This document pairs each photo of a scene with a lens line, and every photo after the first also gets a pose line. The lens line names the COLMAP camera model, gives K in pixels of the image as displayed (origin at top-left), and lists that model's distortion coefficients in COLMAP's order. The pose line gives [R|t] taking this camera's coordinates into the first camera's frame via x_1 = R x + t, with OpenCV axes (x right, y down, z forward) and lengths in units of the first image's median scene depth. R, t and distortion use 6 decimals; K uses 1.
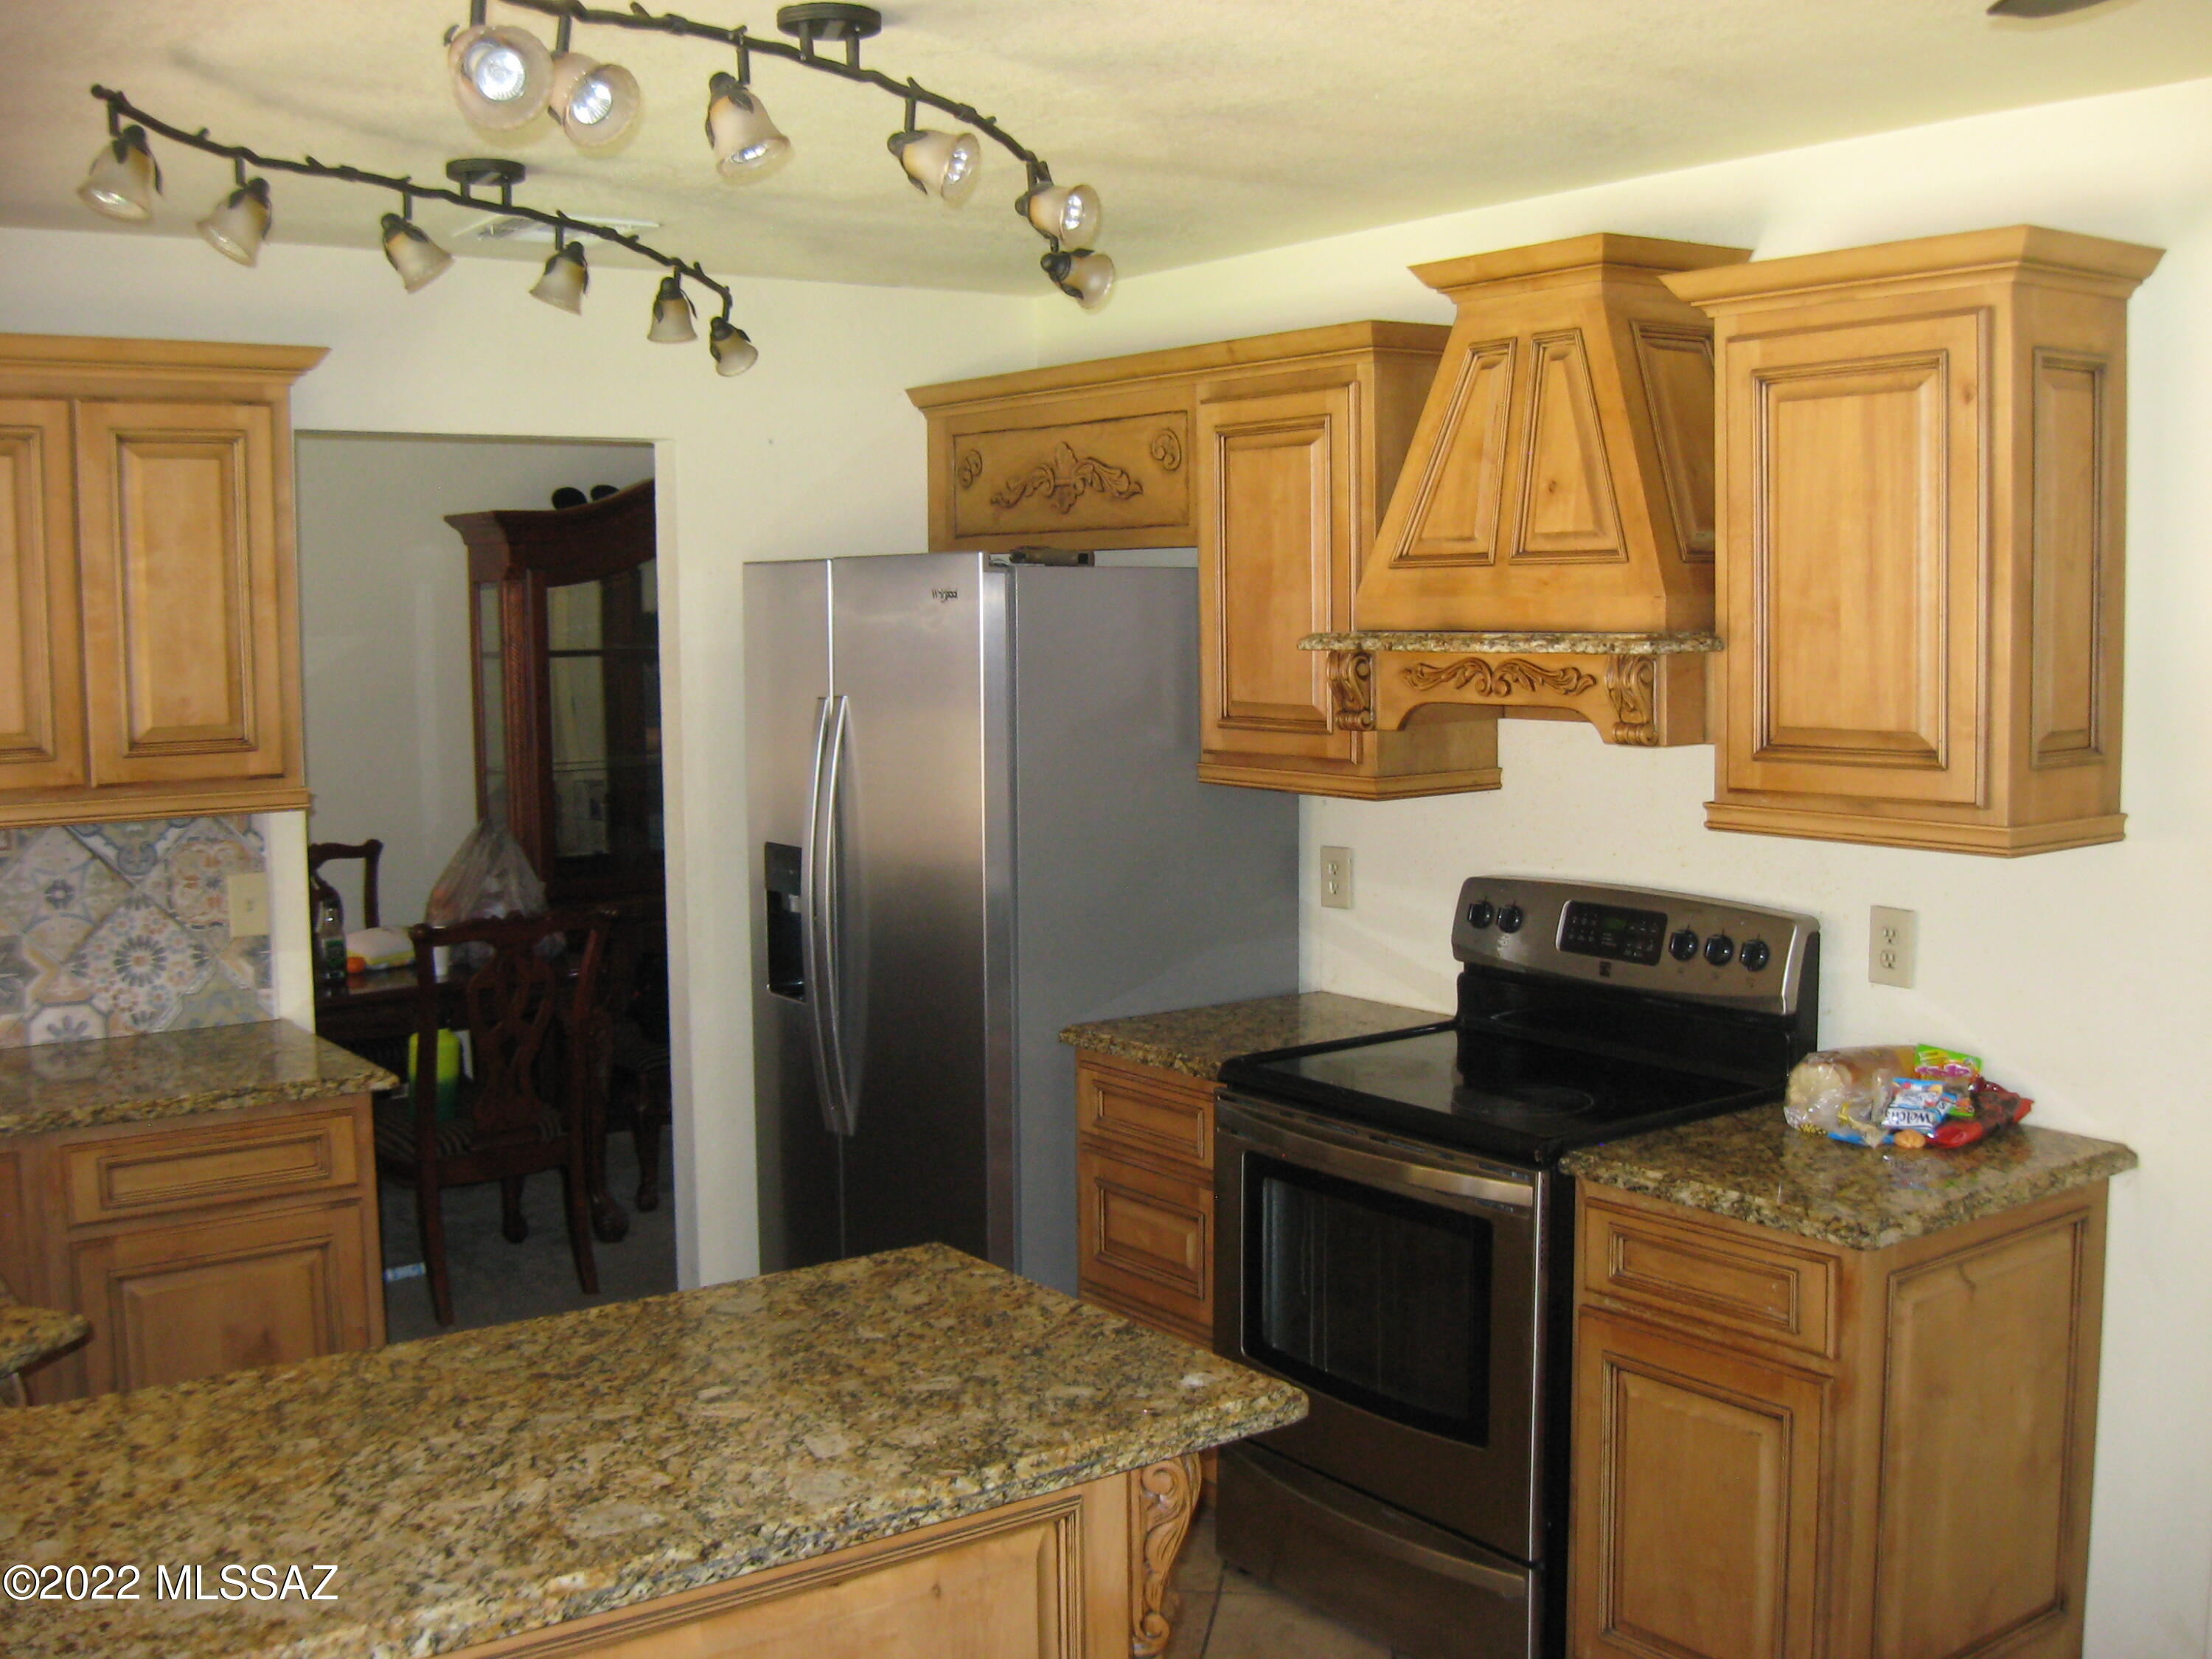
lens RADIAL K [[2273.7, 0, 1104.9], [0, 2273.7, 826.9], [0, 0, 1]] dist [-0.114842, 0.000000]
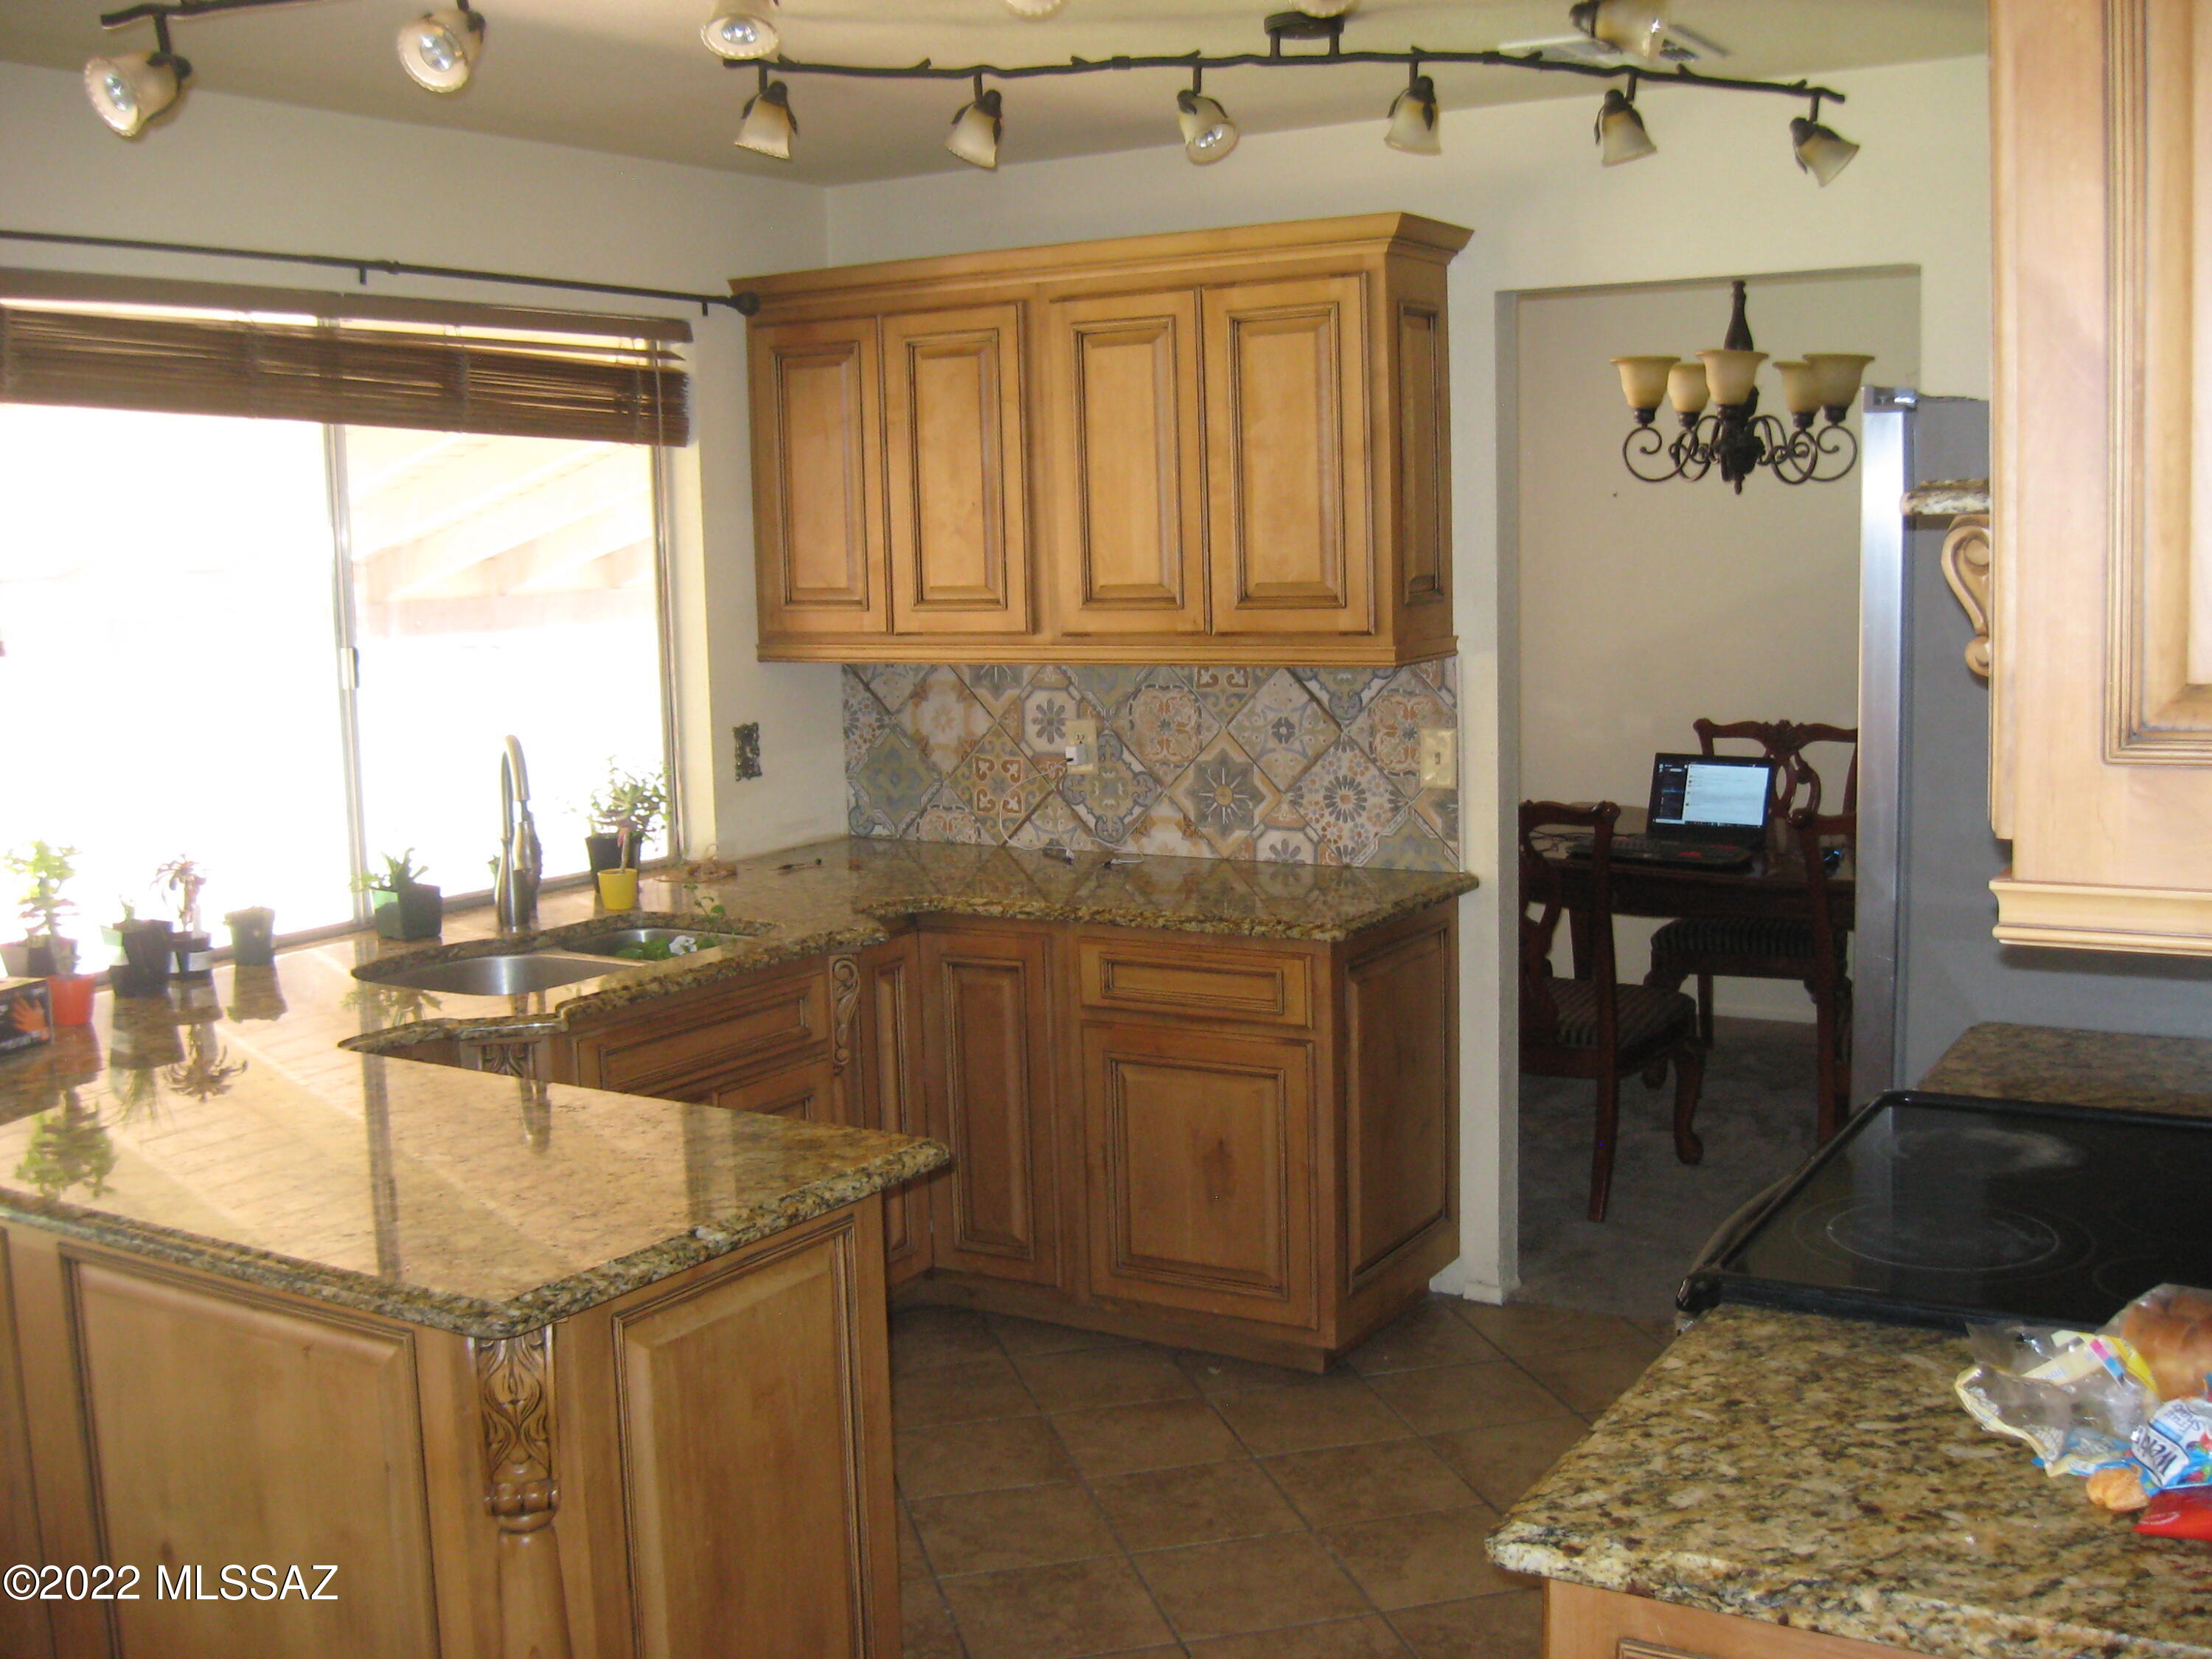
lens RADIAL K [[2273.7, 0, 1106.9], [0, 2273.7, 827.1], [0, 0, 1]] dist [-0.114842, 0.000000]
pose [[0.386697, 0.119075, -0.914487, 0.544781], [-0.063357, 0.992716, 0.102471, -0.032739], [0.920028, 0.018314, 0.391424, 0.465180]]
